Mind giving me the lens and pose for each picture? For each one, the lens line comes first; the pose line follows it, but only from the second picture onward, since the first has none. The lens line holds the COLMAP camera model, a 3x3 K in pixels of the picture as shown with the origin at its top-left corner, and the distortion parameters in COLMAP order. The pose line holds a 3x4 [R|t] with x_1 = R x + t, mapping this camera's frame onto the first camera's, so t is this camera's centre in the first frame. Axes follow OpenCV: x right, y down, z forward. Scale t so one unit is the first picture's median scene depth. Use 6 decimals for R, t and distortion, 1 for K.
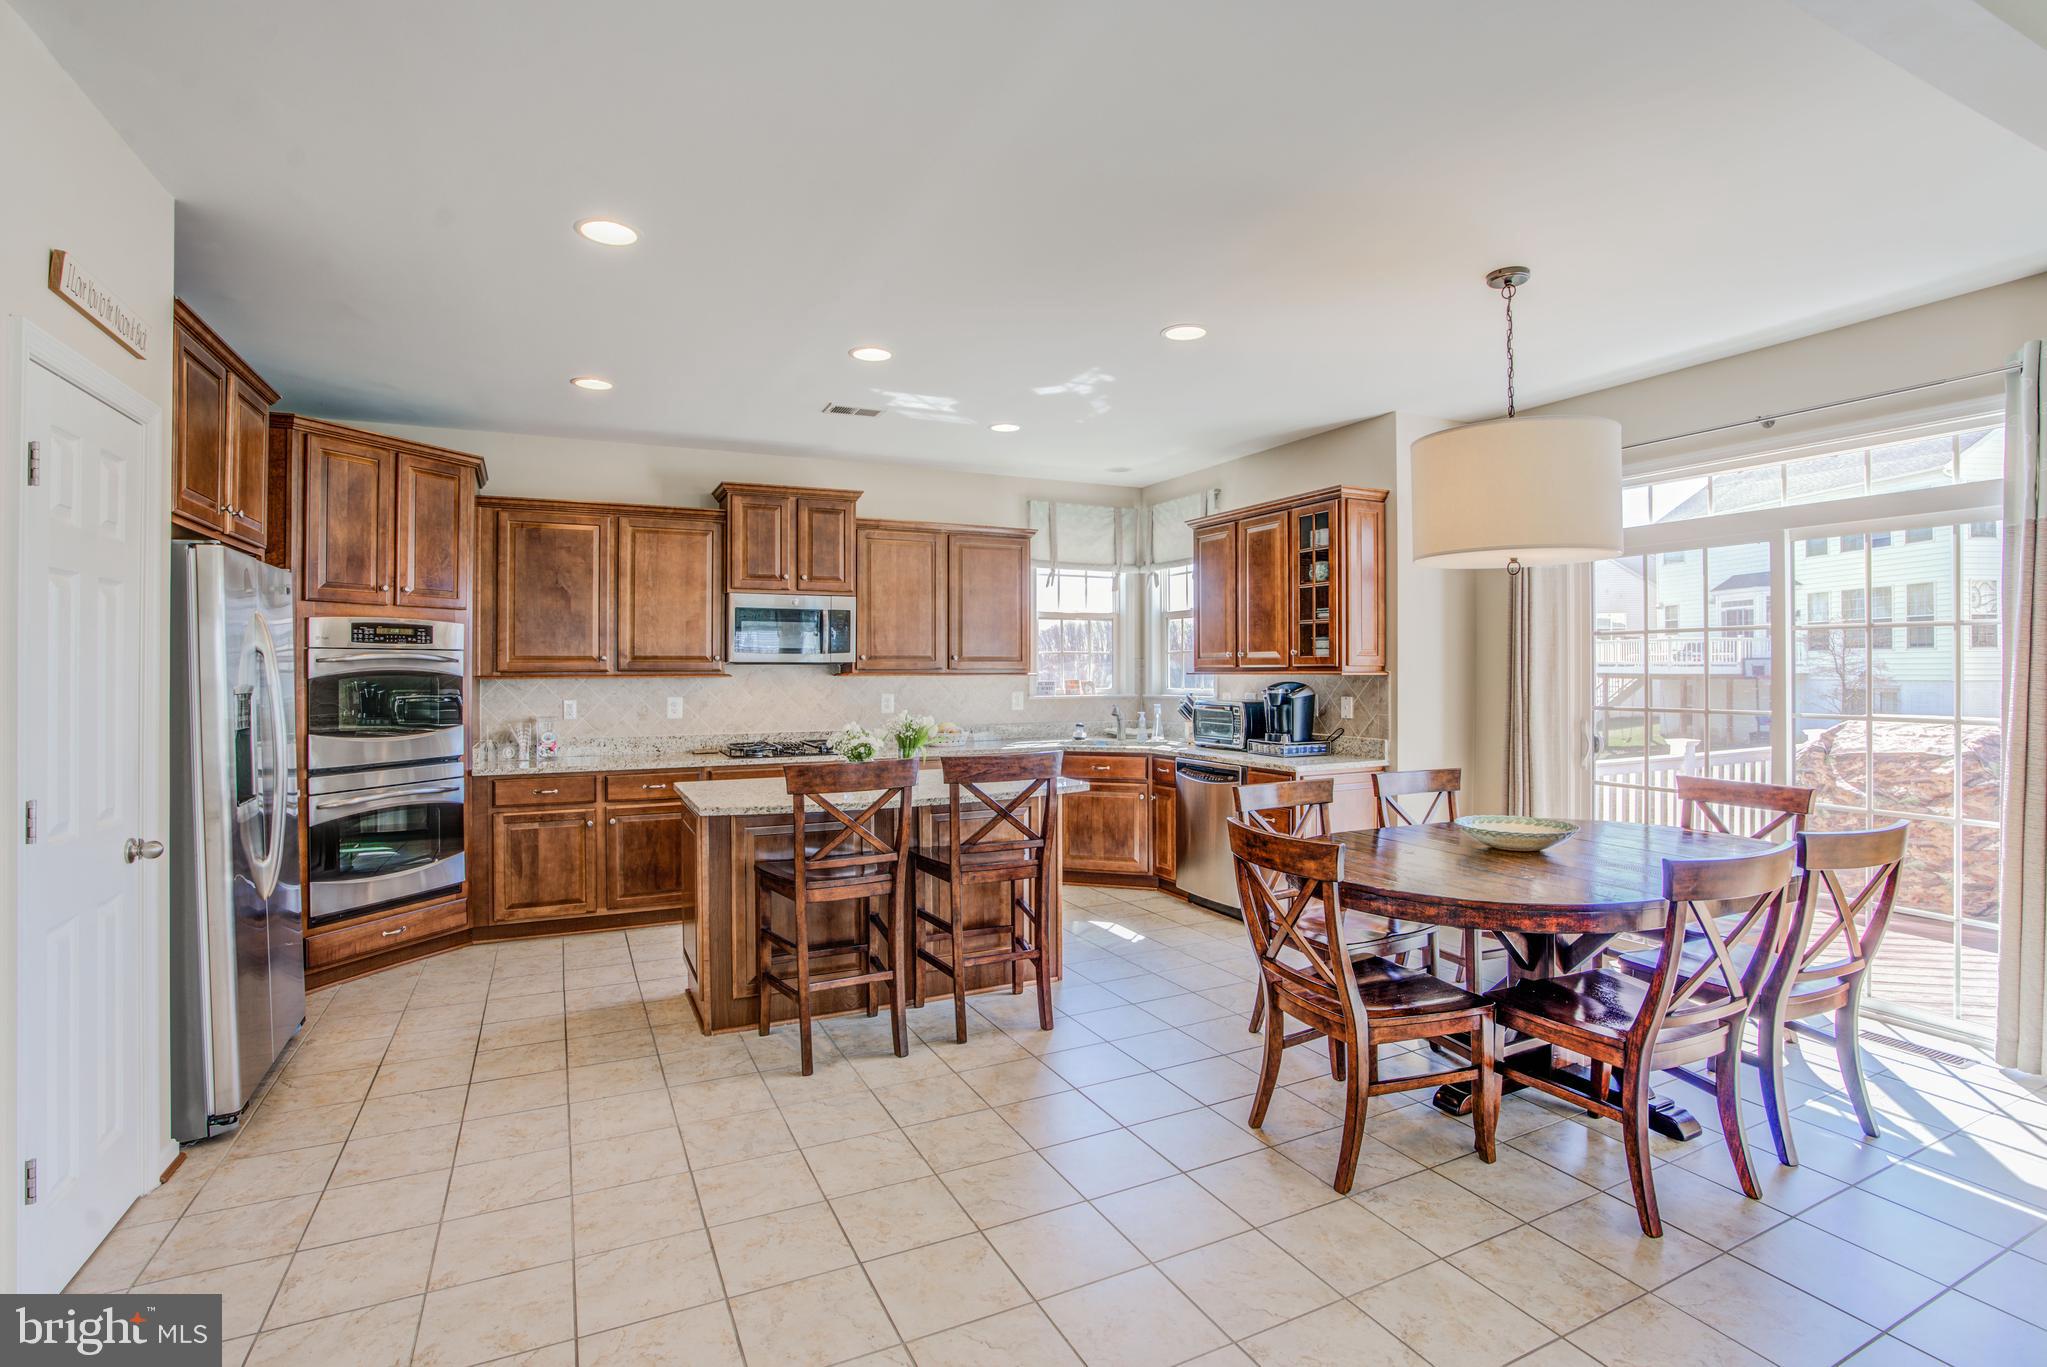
lens RADIAL K [[946.5, 0, 1022.6], [0, 946.5, 666.7], [0, 0, 1]] dist [-0.059878, 0.019485]
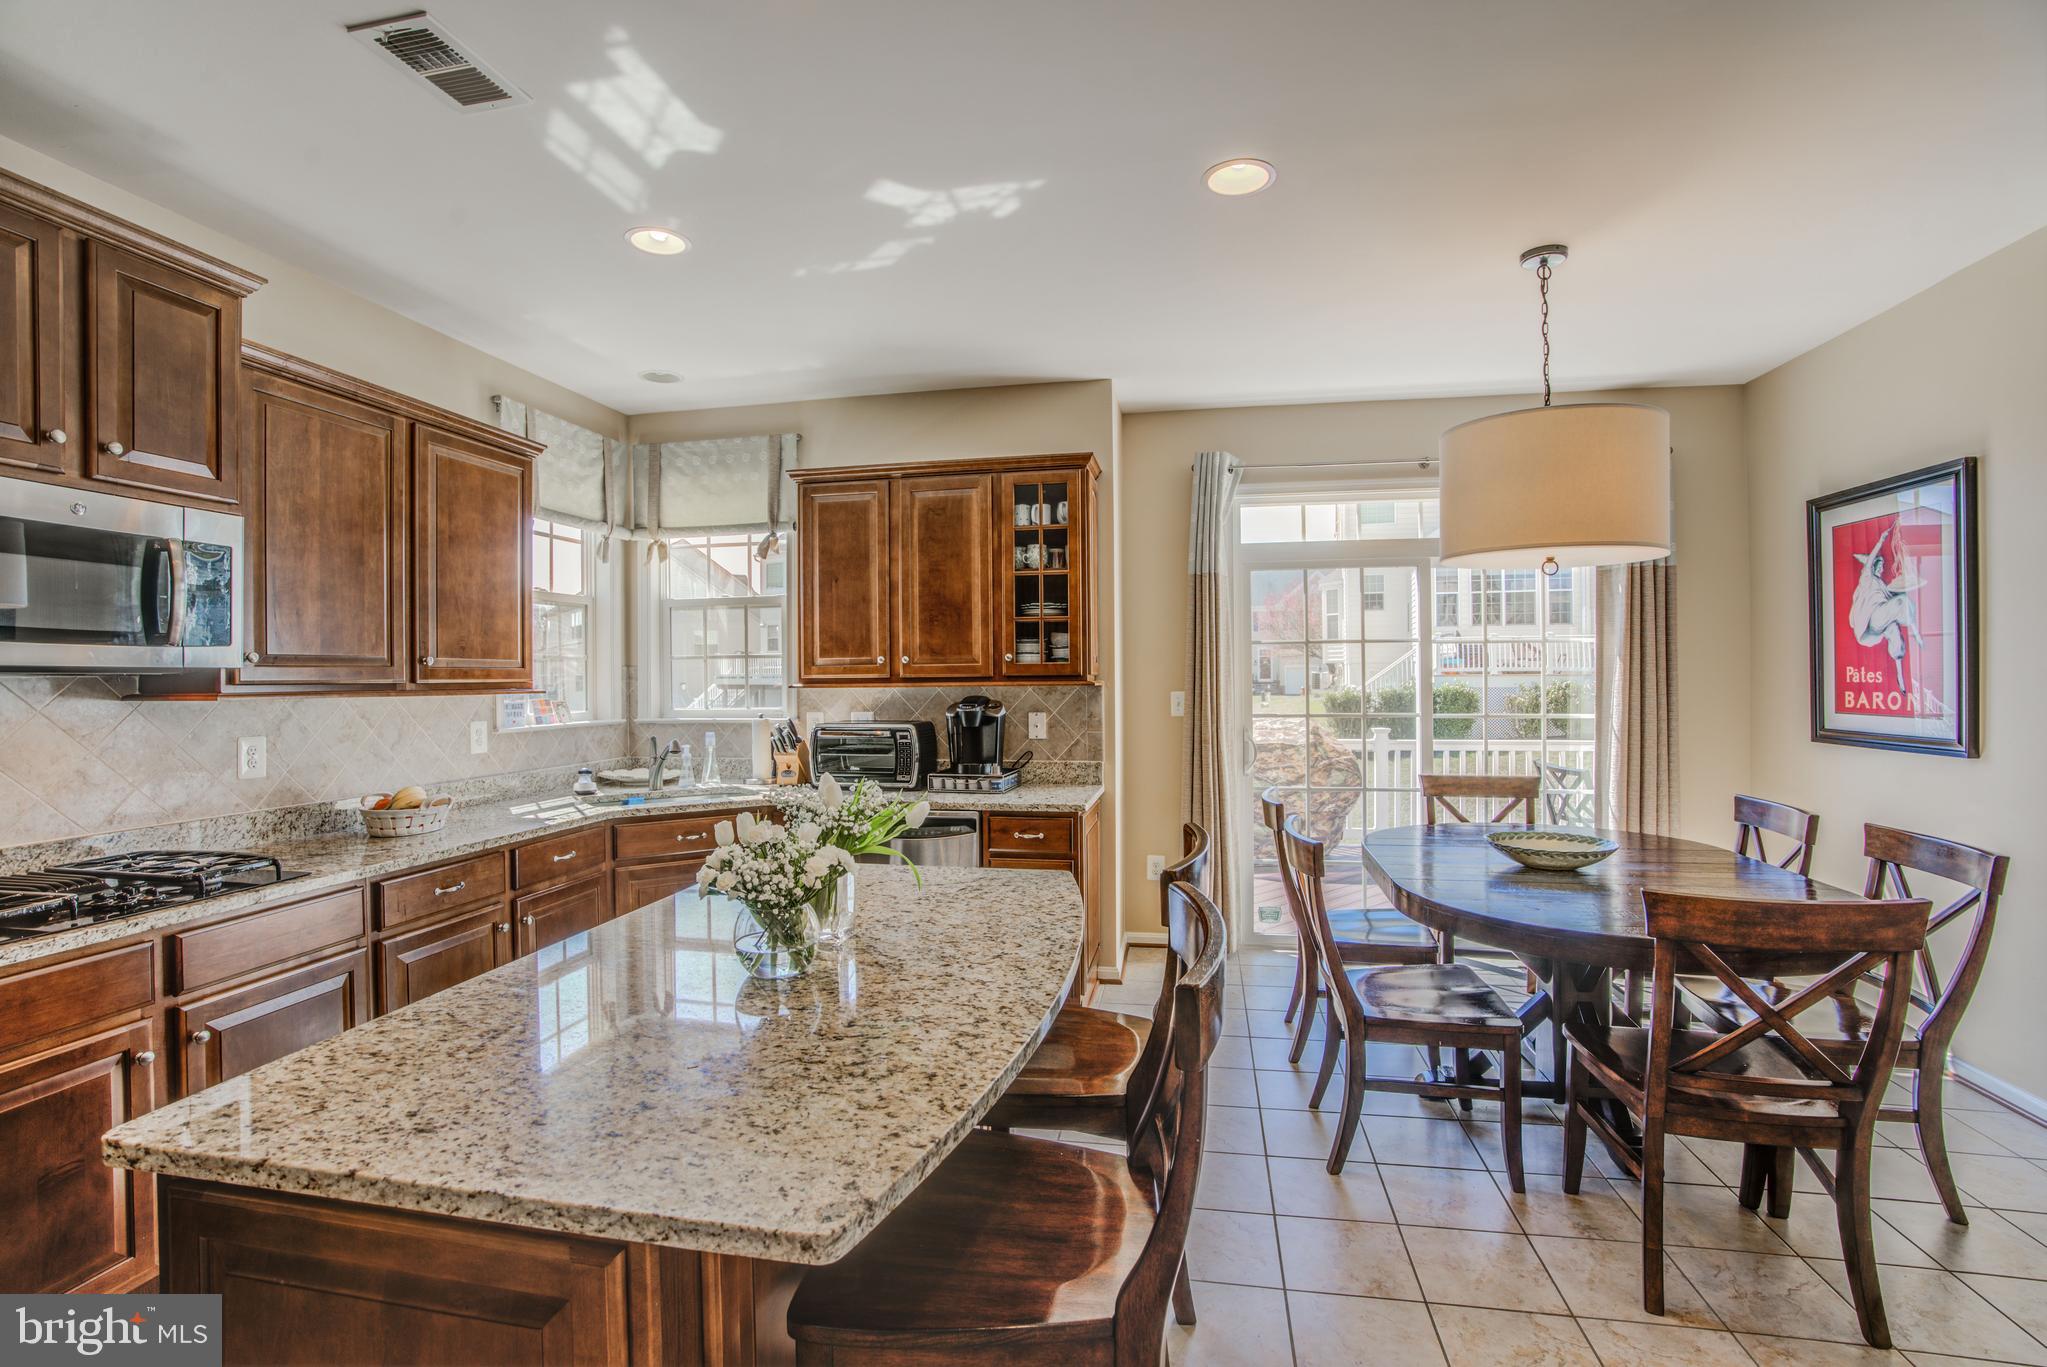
lens RADIAL K [[946.5, 0, 1002.7], [0, 946.5, 682.0], [0, 0, 1]] dist [-0.059878, 0.019485]
pose [[0.614024, -0.004628, 0.789273, -0.339908], [0.003893, 0.999988, 0.002835, 0.002156], [-0.789277, 0.001331, 0.614035, 0.538344]]
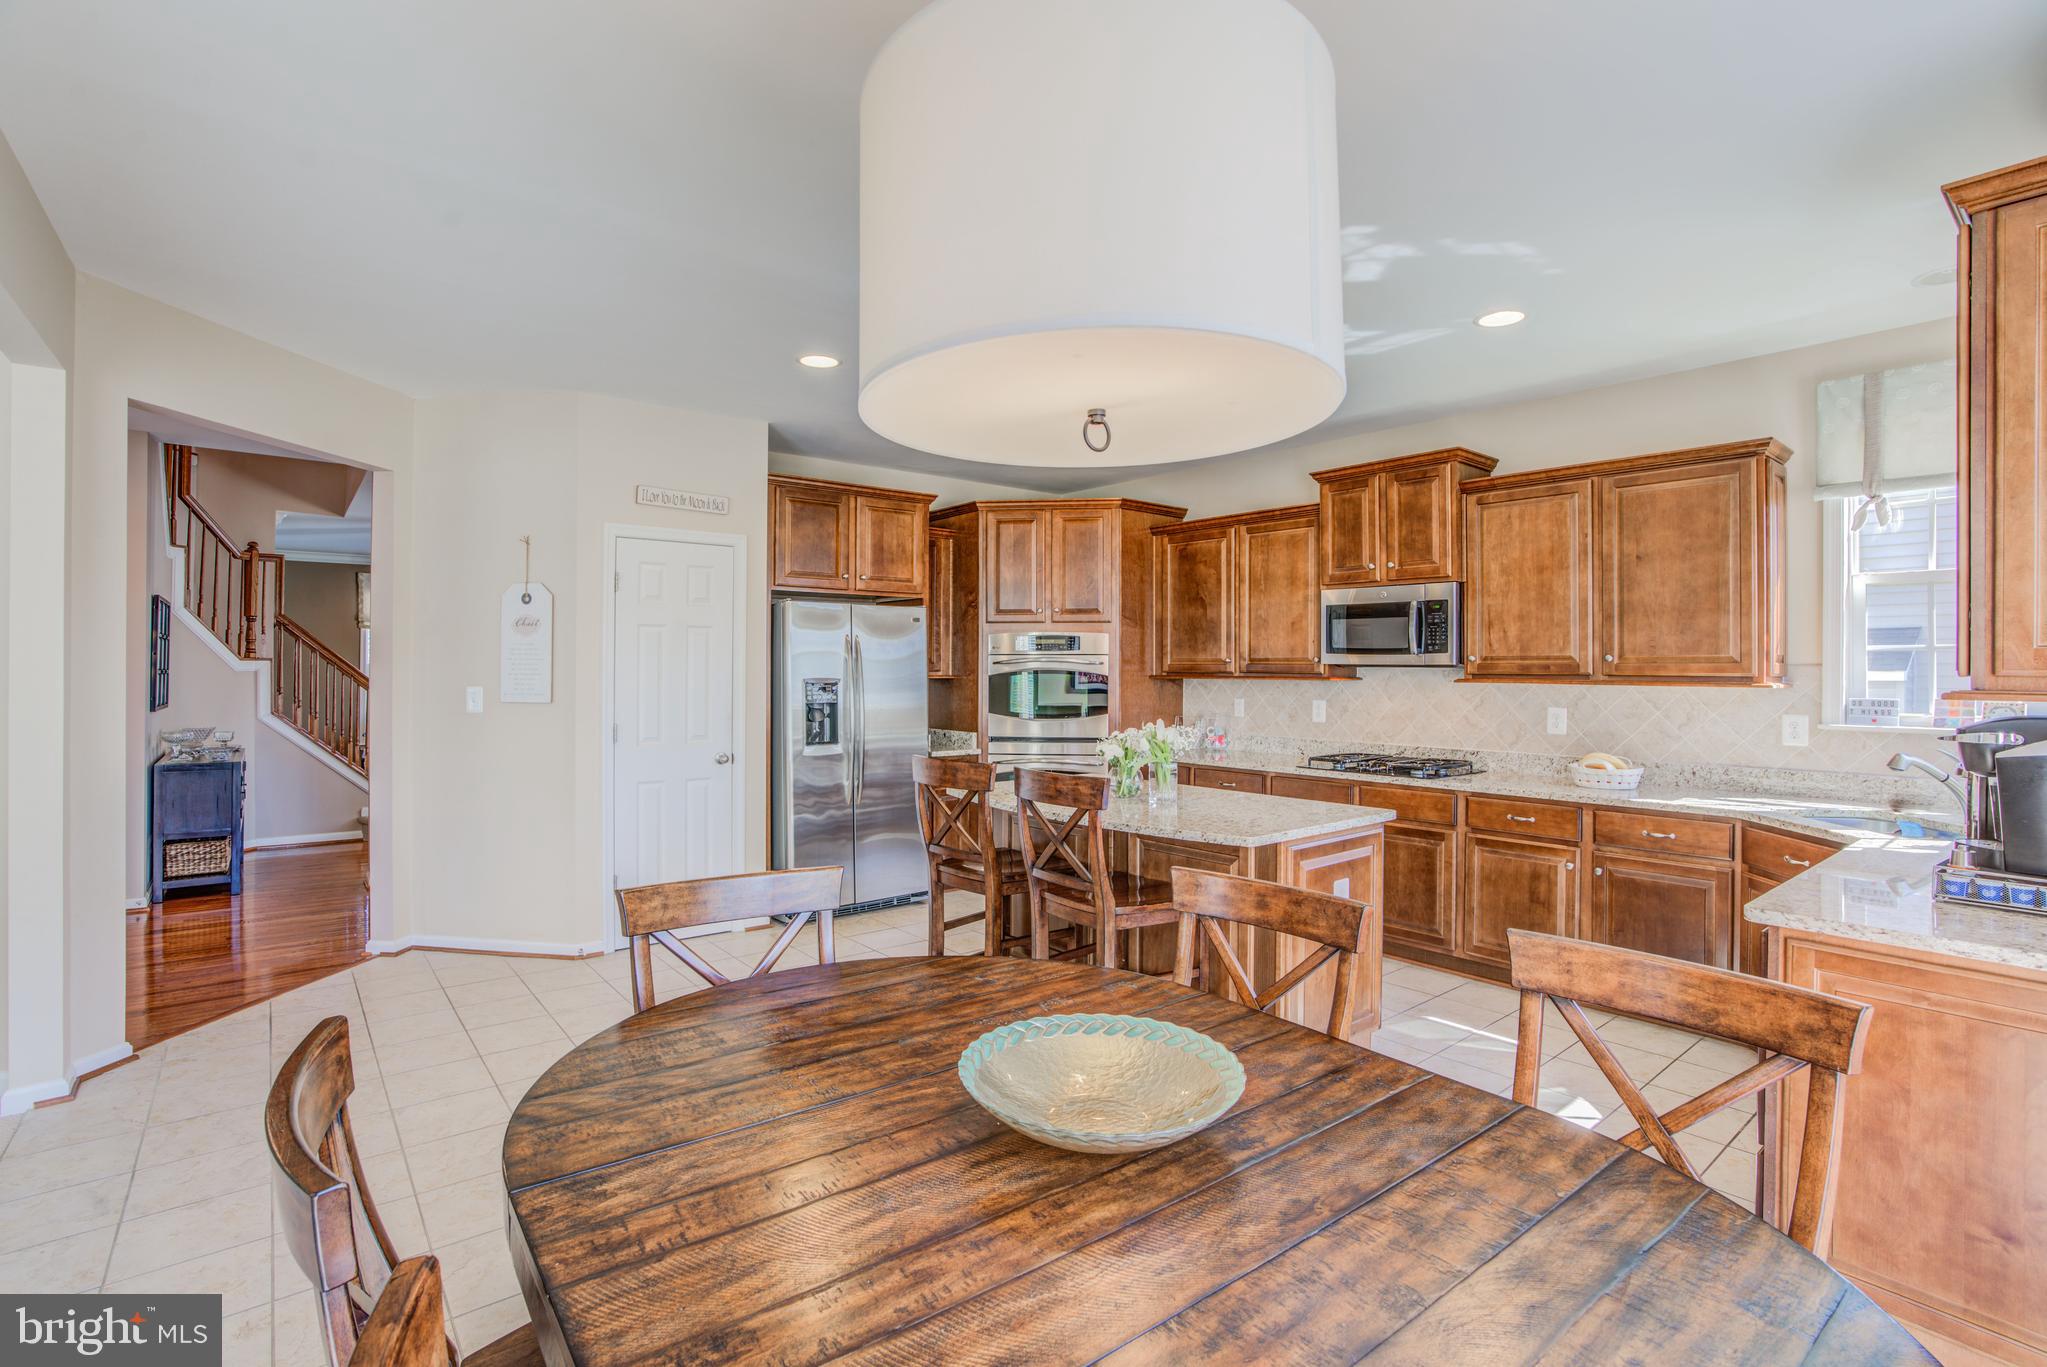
lens RADIAL K [[946.5, 0, 1044.1], [0, 946.5, 651.2], [0, 0, 1]] dist [-0.059878, 0.019485]
pose [[0.251690, -0.008832, -0.967768, 0.567558], [-0.000792, 0.999956, -0.009332, -0.010093], [0.967808, 0.003115, 0.251671, 0.545026]]
